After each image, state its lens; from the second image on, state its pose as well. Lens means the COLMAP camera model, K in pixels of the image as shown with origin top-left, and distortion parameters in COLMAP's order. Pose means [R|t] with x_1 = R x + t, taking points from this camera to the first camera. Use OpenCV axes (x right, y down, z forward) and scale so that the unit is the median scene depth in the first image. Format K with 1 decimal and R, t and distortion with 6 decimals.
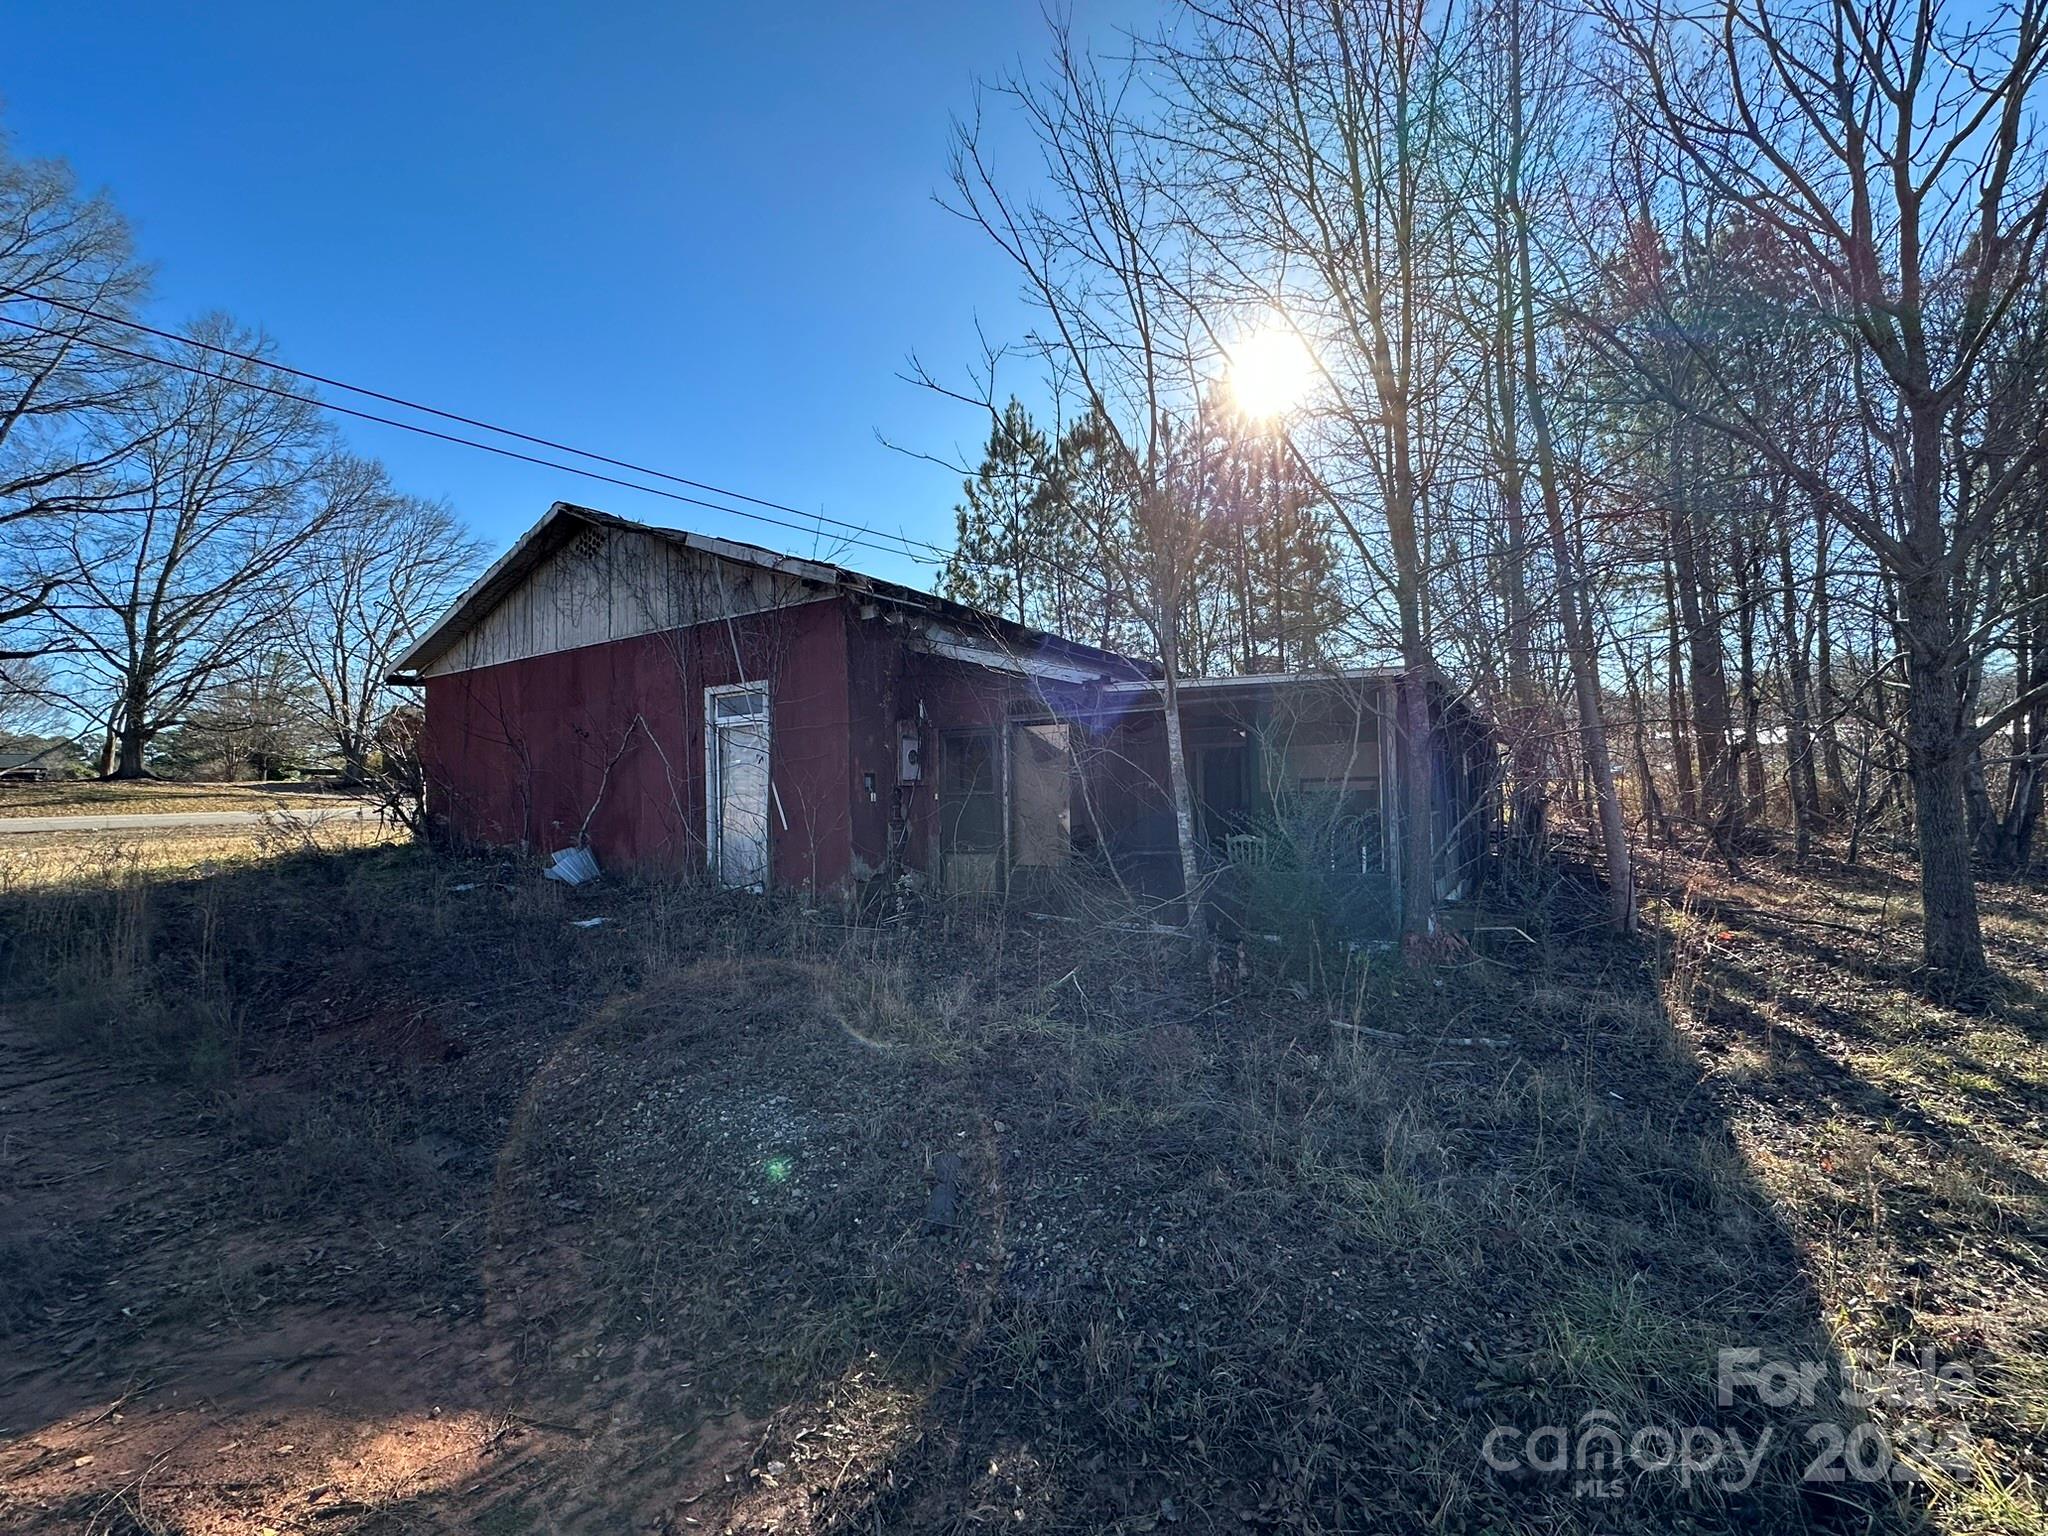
lens RADIAL K [[859.4, 0, 1021.7], [0, 859.4, 758.1], [0, 0, 1]] dist [0.003822, -0.000103]
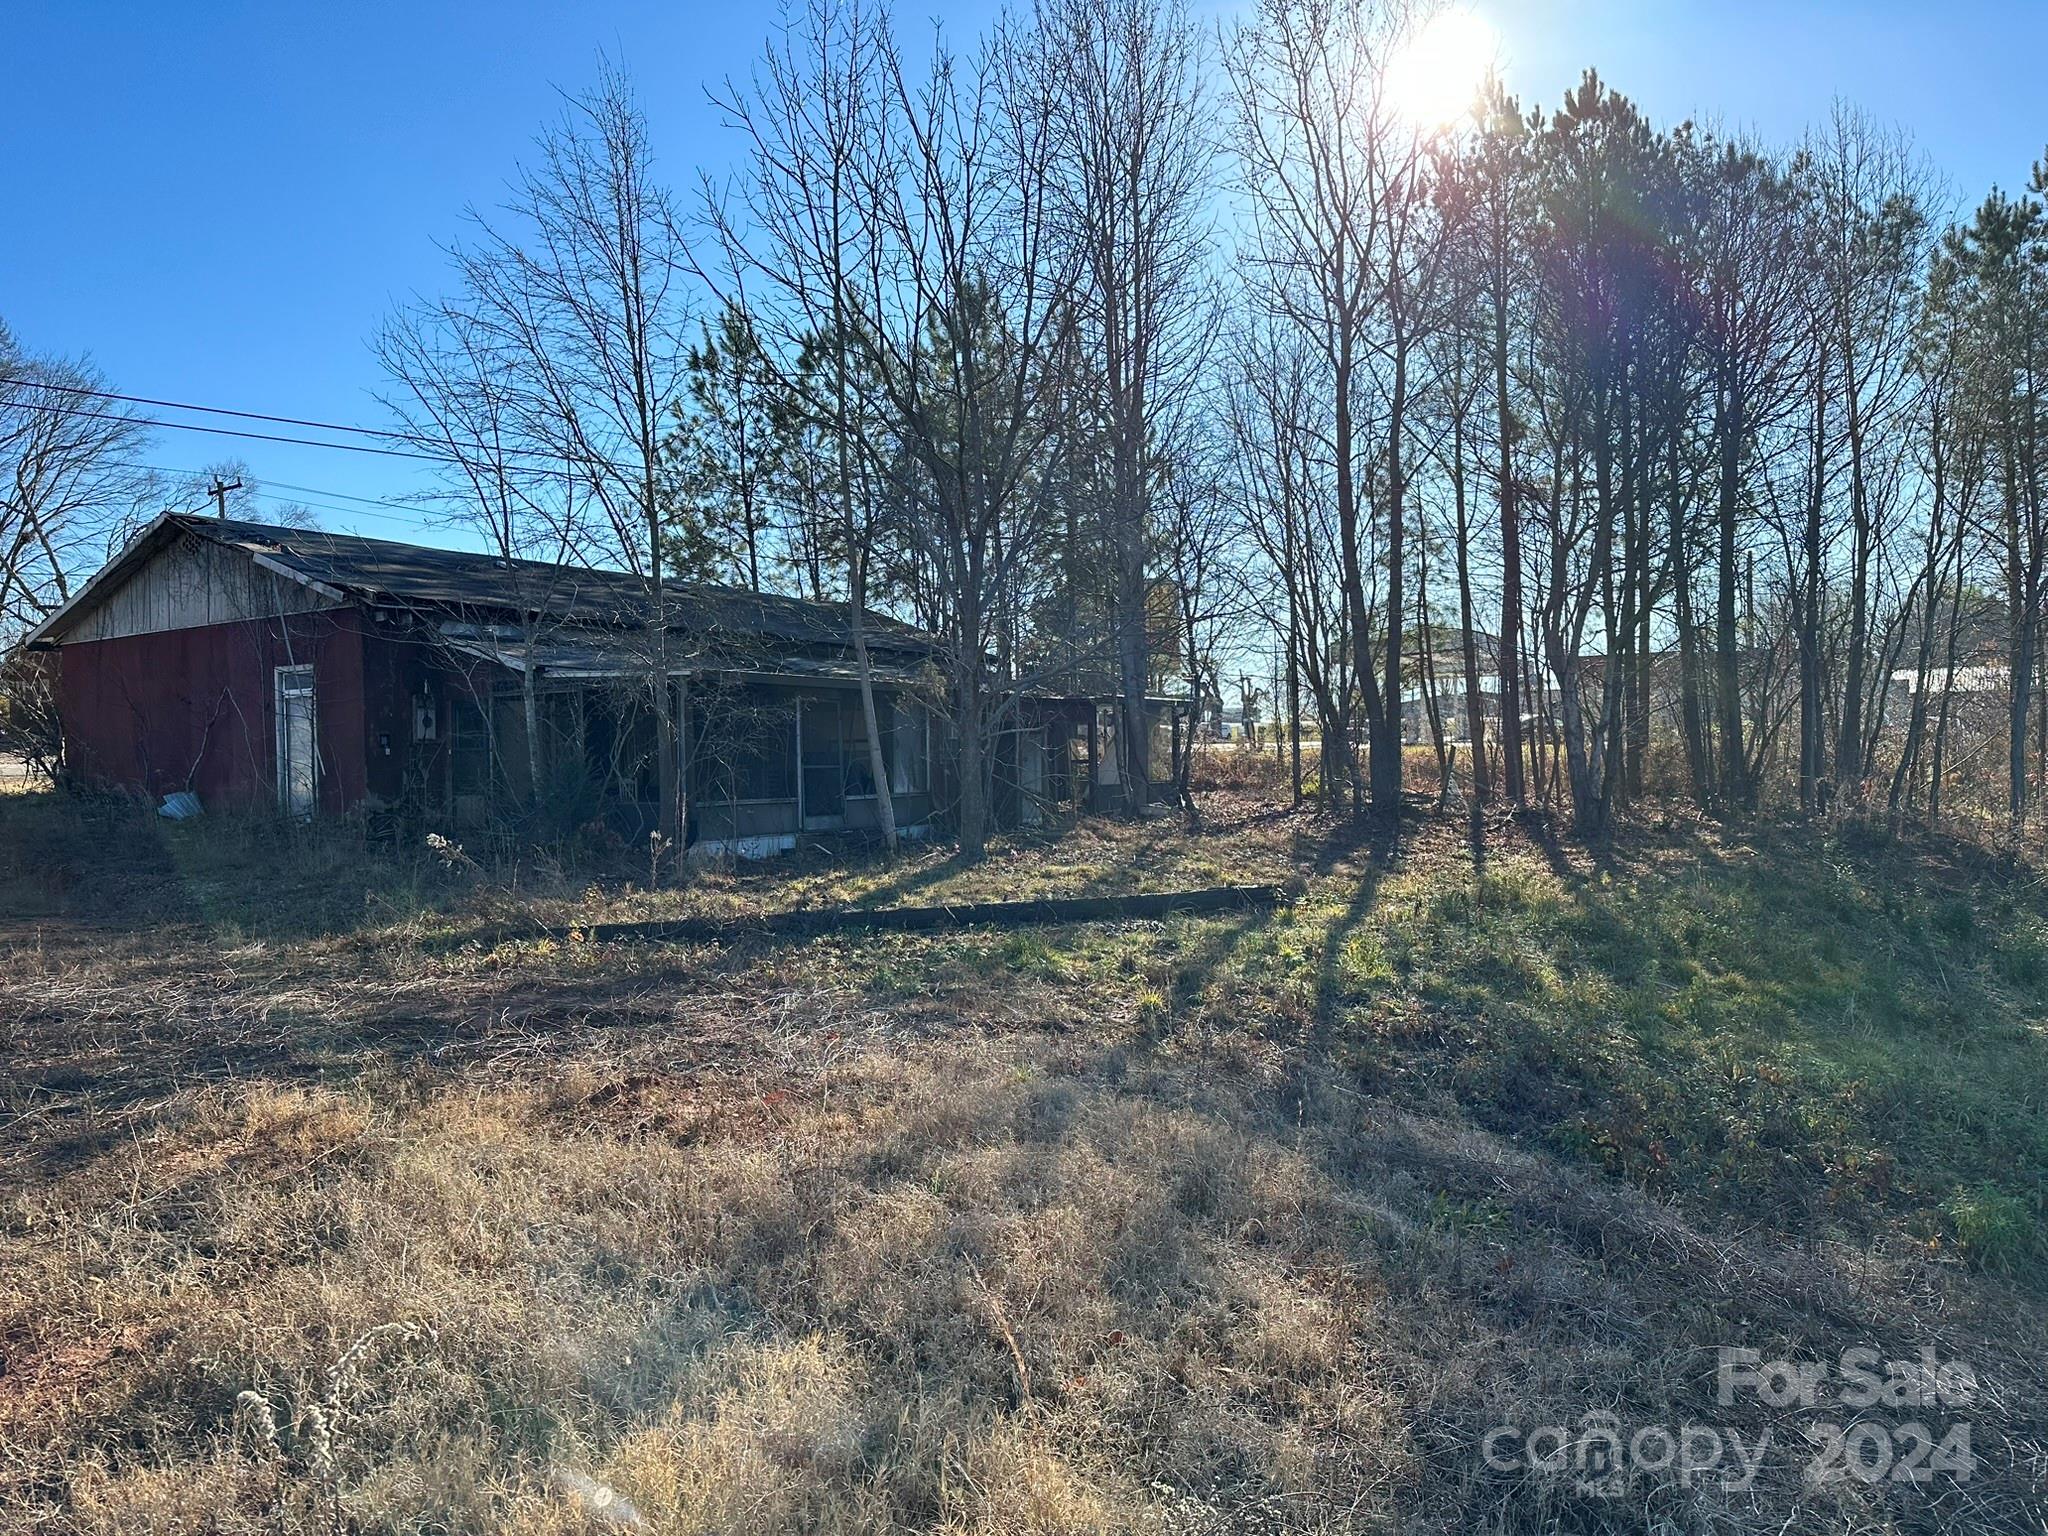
lens RADIAL K [[1420.3, 0, 1015.1], [0, 1420.3, 763.1], [0, 0, 1]] dist [0.074521, -0.082327]
pose [[0.999623, 0.007955, -0.026280, 0.214192], [-0.006807, 0.999031, 0.043484, -0.010336], [0.026600, -0.043289, 0.998708, -0.304448]]
